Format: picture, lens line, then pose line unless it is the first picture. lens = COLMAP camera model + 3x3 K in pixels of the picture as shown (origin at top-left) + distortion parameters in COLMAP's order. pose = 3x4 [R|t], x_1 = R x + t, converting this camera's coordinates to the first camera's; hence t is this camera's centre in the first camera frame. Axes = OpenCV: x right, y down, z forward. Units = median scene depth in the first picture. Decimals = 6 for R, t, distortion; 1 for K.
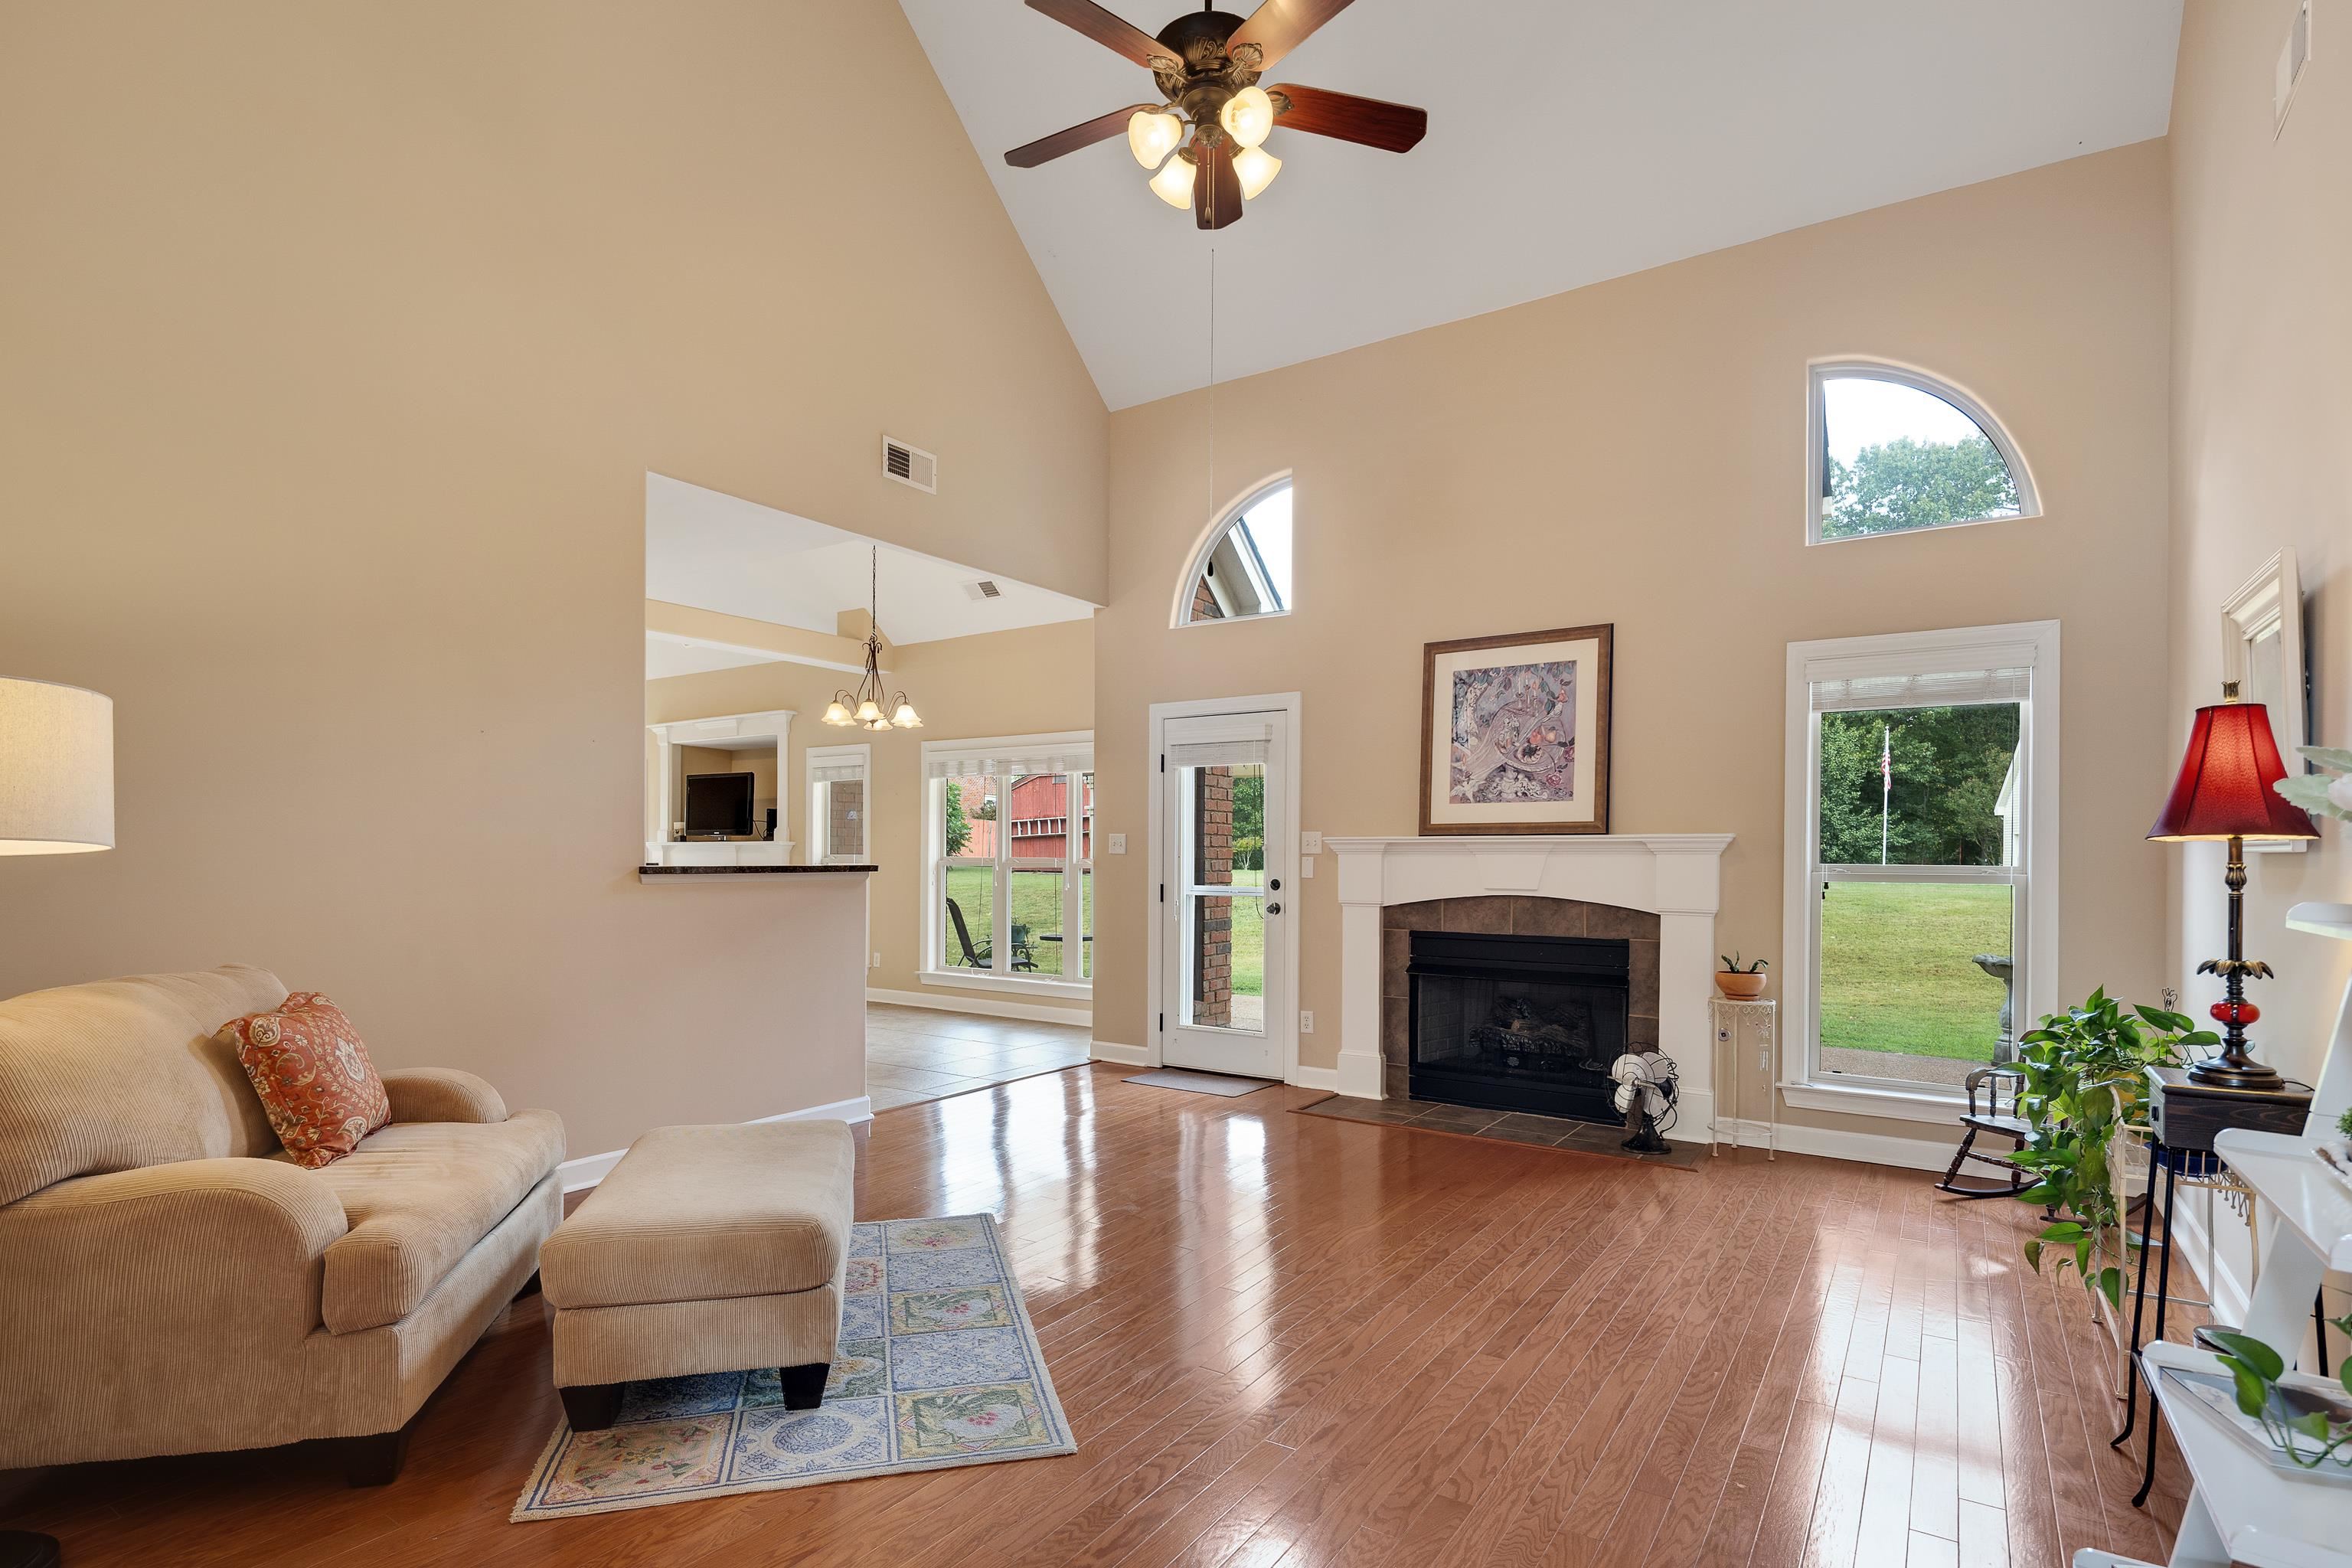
lens RADIAL K [[1140.2, 0, 1142.7], [0, 1140.2, 862.2], [0, 0, 1]] dist [-0.008653, -0.000888]
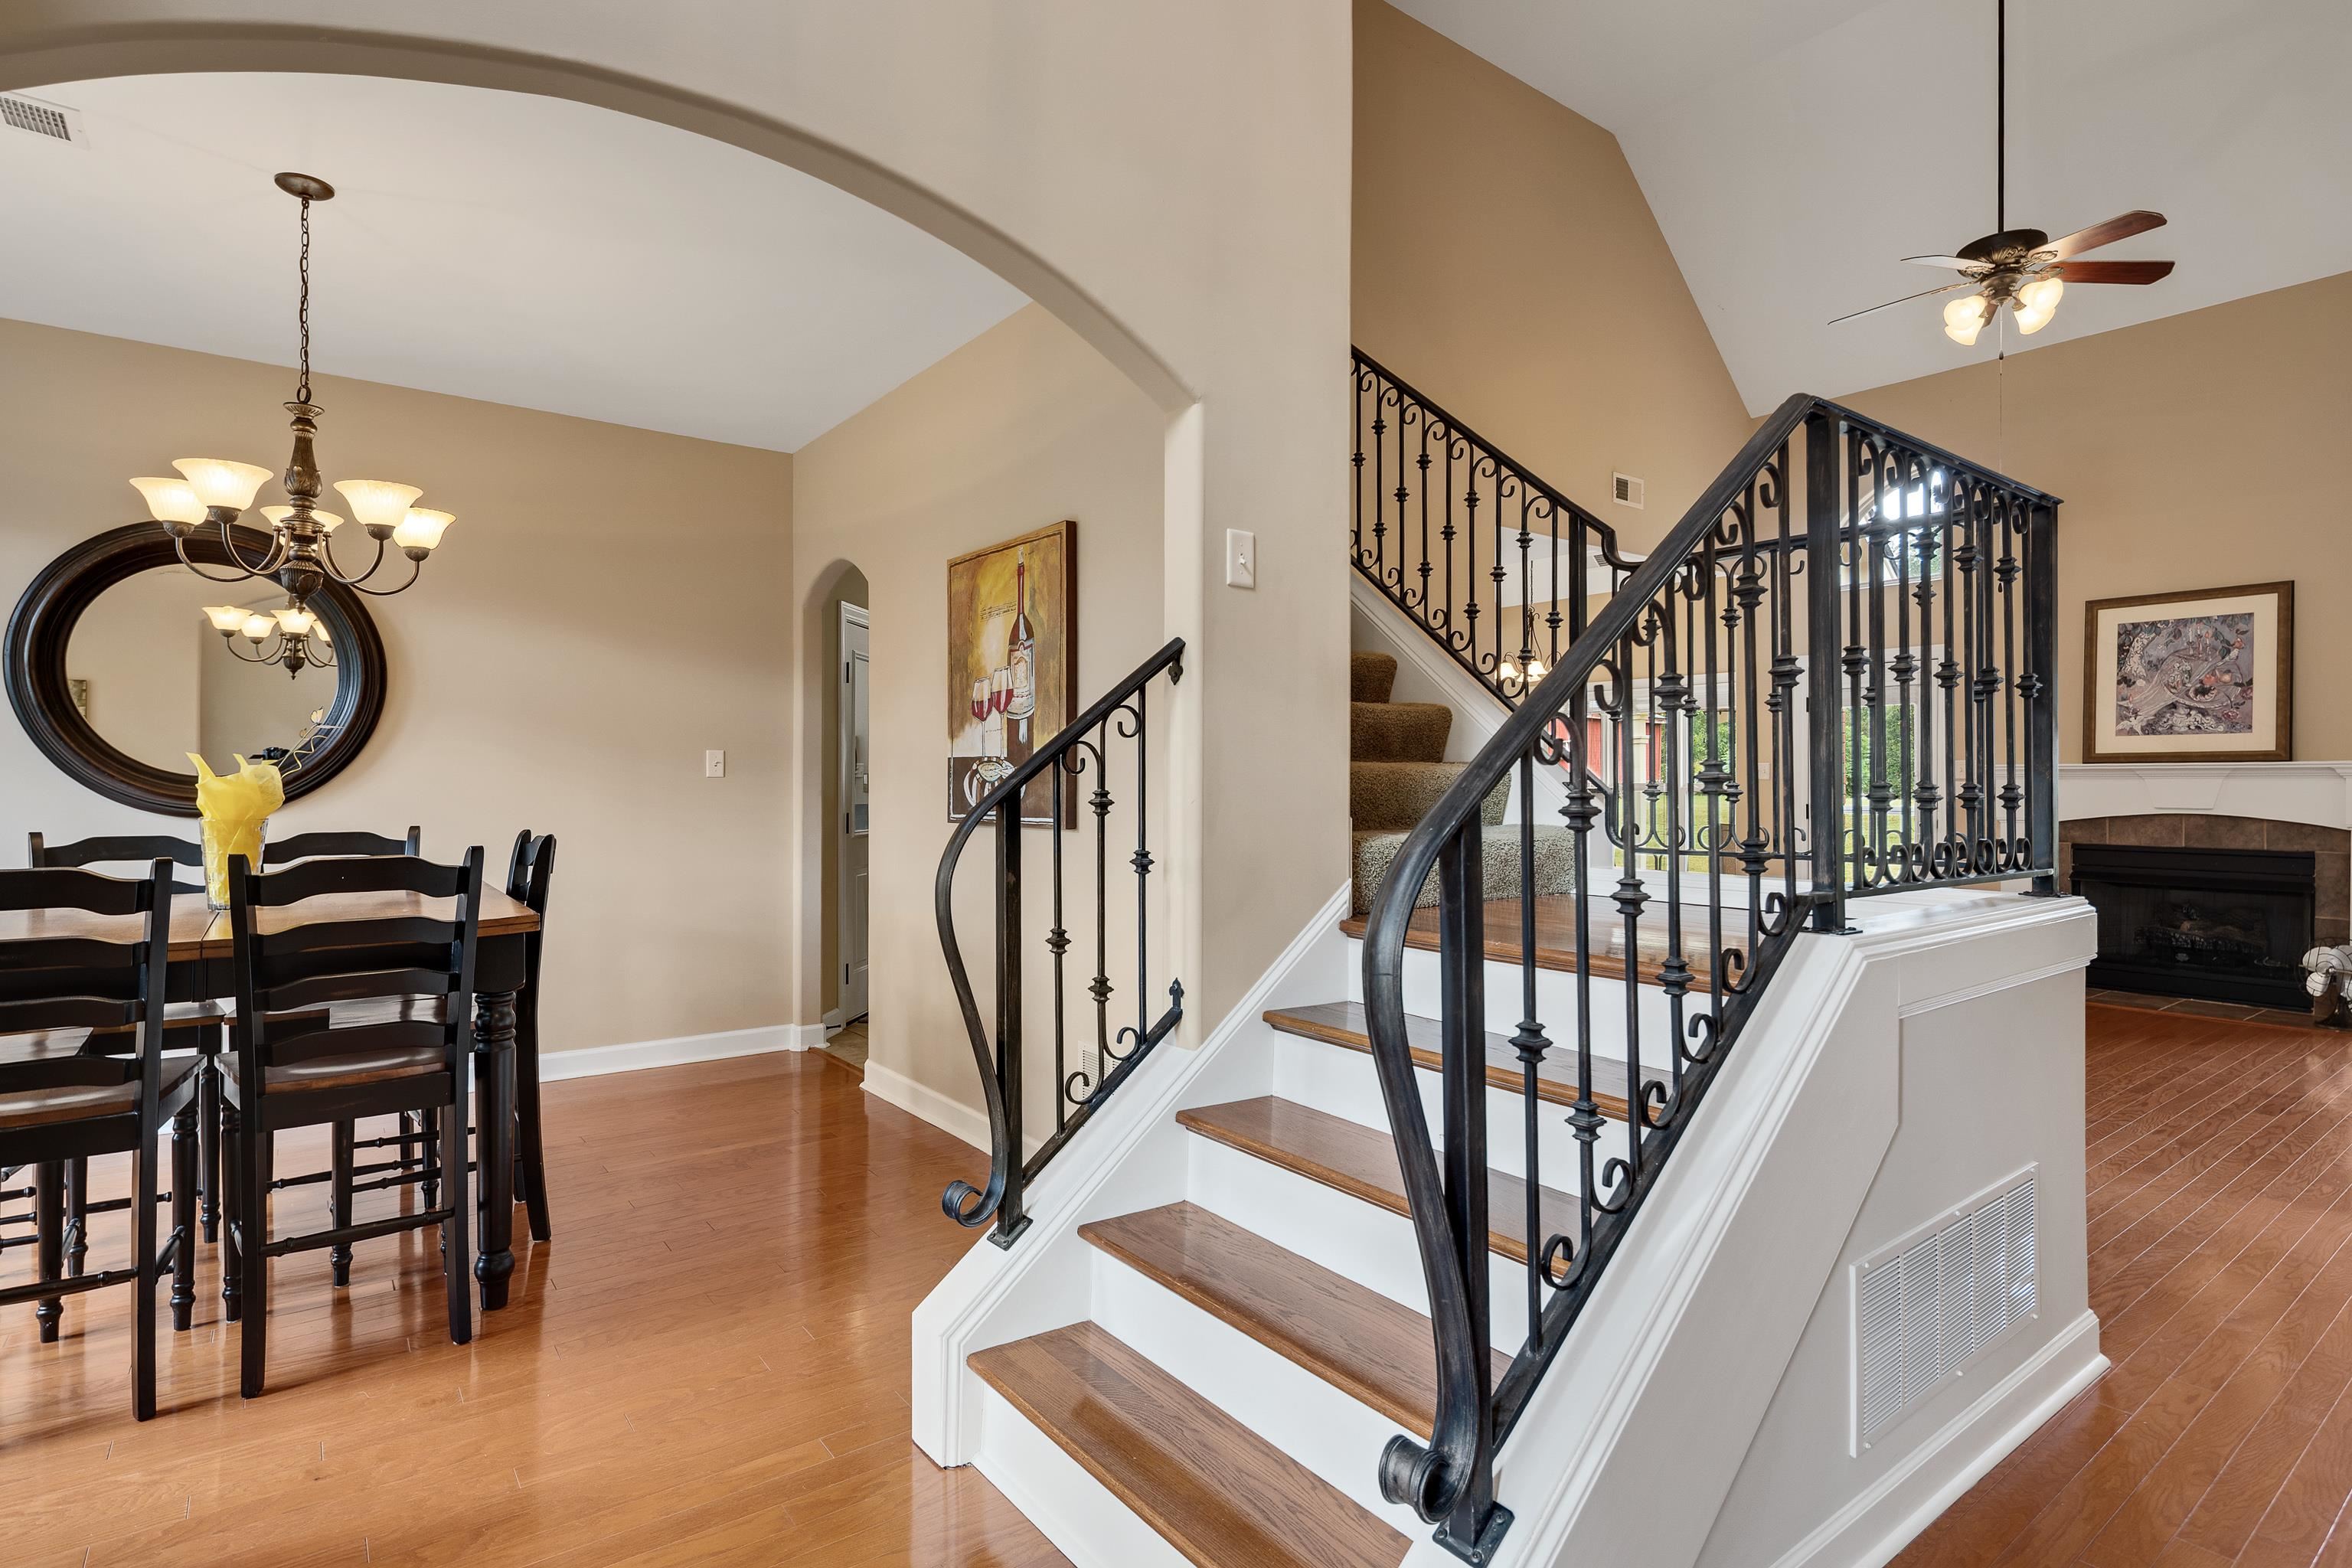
lens RADIAL K [[1140.2, 0, 1174.7], [0, 1140.2, 776.3], [0, 0, 1]] dist [-0.008653, -0.000888]
pose [[0.945532, -0.008678, -0.325412, -0.281826], [0.006606, 0.999950, -0.007472, -0.007507], [0.325461, 0.004915, 0.945543, -0.444312]]
